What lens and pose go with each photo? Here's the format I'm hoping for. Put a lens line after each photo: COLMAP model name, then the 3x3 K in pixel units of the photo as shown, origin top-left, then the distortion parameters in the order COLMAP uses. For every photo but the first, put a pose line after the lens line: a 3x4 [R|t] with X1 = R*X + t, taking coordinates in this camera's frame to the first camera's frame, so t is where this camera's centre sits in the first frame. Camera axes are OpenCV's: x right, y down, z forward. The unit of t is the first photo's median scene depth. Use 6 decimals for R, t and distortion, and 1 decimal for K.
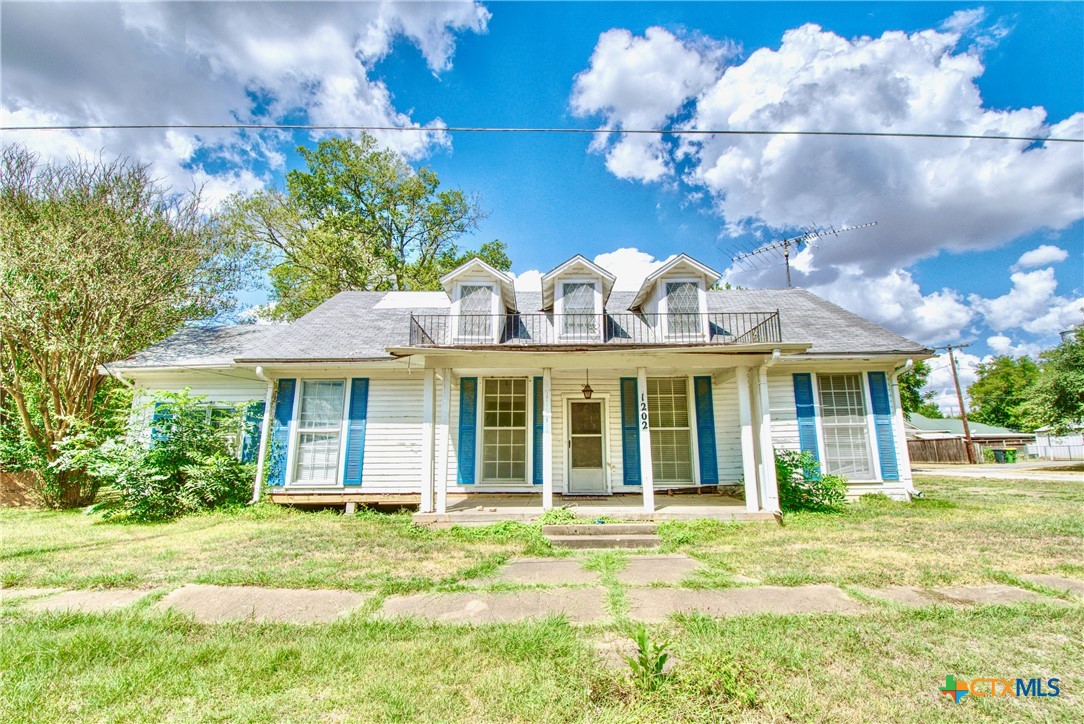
lens RADIAL K [[475.3, 0, 543.4], [0, 475.3, 366.3], [0, 0, 1]] dist [0.016009, -0.021040]
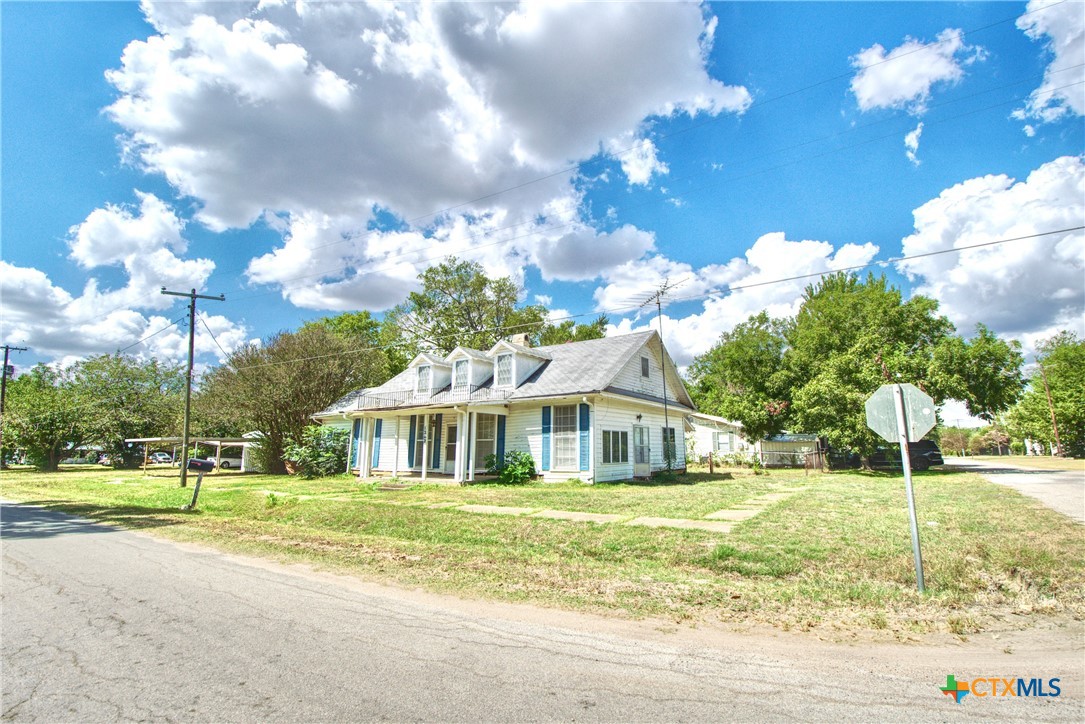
lens RADIAL K [[475.8, 0, 543.9], [0, 475.8, 366.3], [0, 0, 1]] dist [0.016009, -0.021040]
pose [[0.829265, -0.093704, -0.550943, 1.500202], [0.099116, 0.994874, -0.020021, -0.096345], [0.549996, -0.038004, 0.834302, -0.412981]]
